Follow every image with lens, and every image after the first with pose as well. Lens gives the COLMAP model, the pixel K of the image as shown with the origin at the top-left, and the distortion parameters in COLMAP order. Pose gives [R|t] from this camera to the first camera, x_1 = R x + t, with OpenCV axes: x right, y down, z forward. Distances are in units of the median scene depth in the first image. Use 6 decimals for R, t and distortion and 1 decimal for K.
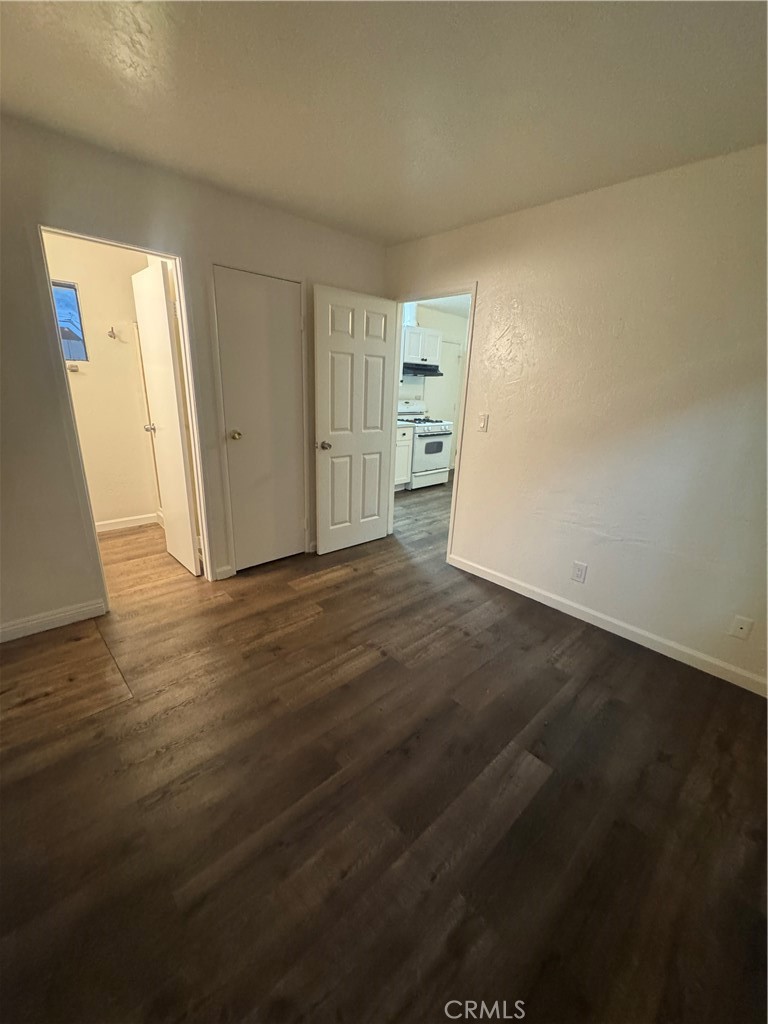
lens RADIAL K [[407.4, 0, 385.5], [0, 407.4, 512.4], [0, 0, 1]] dist [-0.006089, 0.001059]
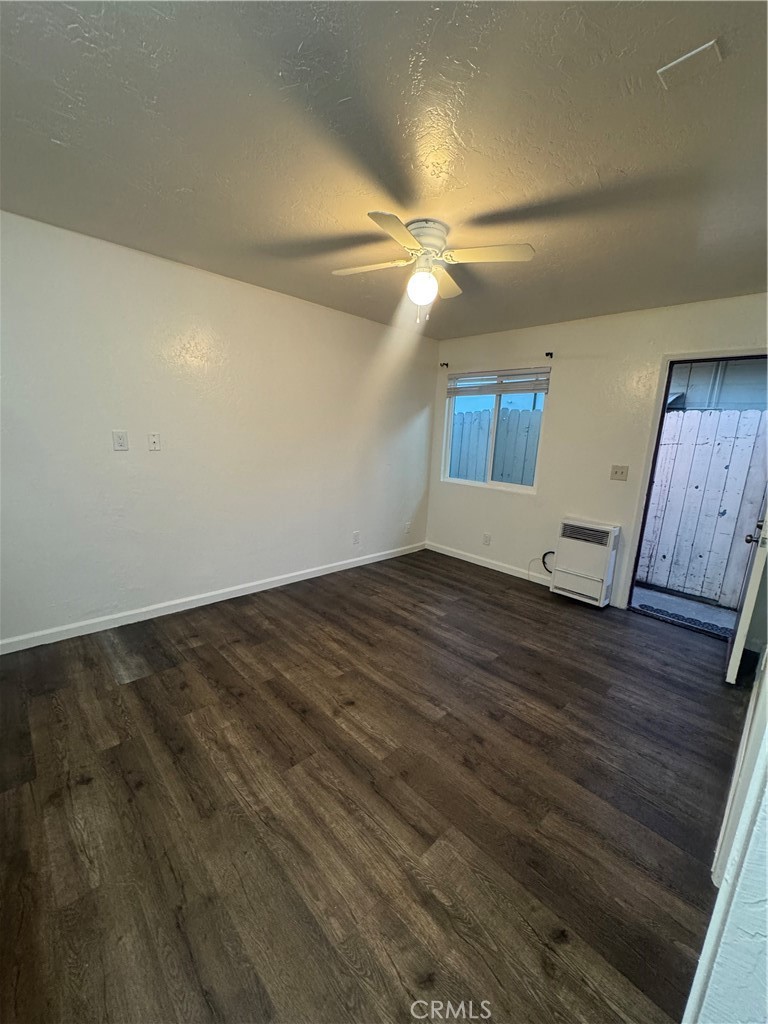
lens RADIAL K [[407.4, 0, 385.5], [0, 407.4, 512.4], [0, 0, 1]] dist [-0.006089, 0.001059]
pose [[-0.010514, -0.239861, 0.970750, -0.072986], [0.252664, 0.938665, 0.234669, -0.245056], [-0.967497, 0.247741, 0.050735, 0.754782]]
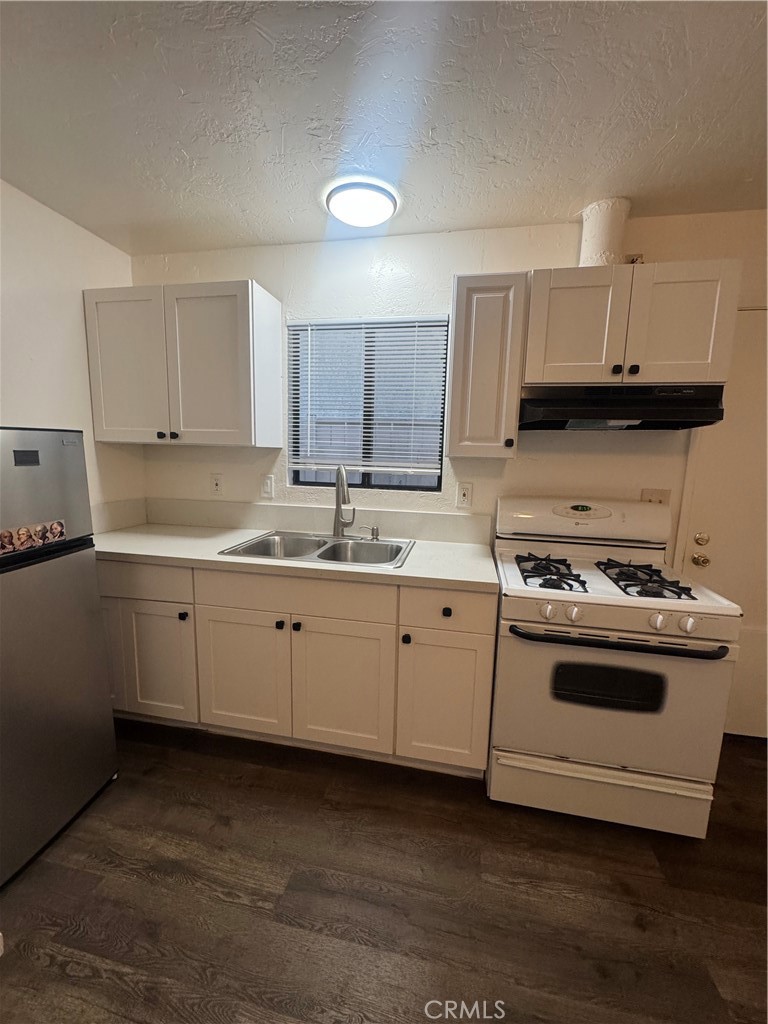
lens RADIAL K [[407.4, 0, 385.5], [0, 407.4, 512.4], [0, 0, 1]] dist [-0.006089, 0.001059]
pose [[0.582030, 0.091621, -0.807989, 0.239459], [-0.248064, 0.966274, -0.069122, -0.217835], [0.774406, 0.240664, 0.585129, 0.733039]]
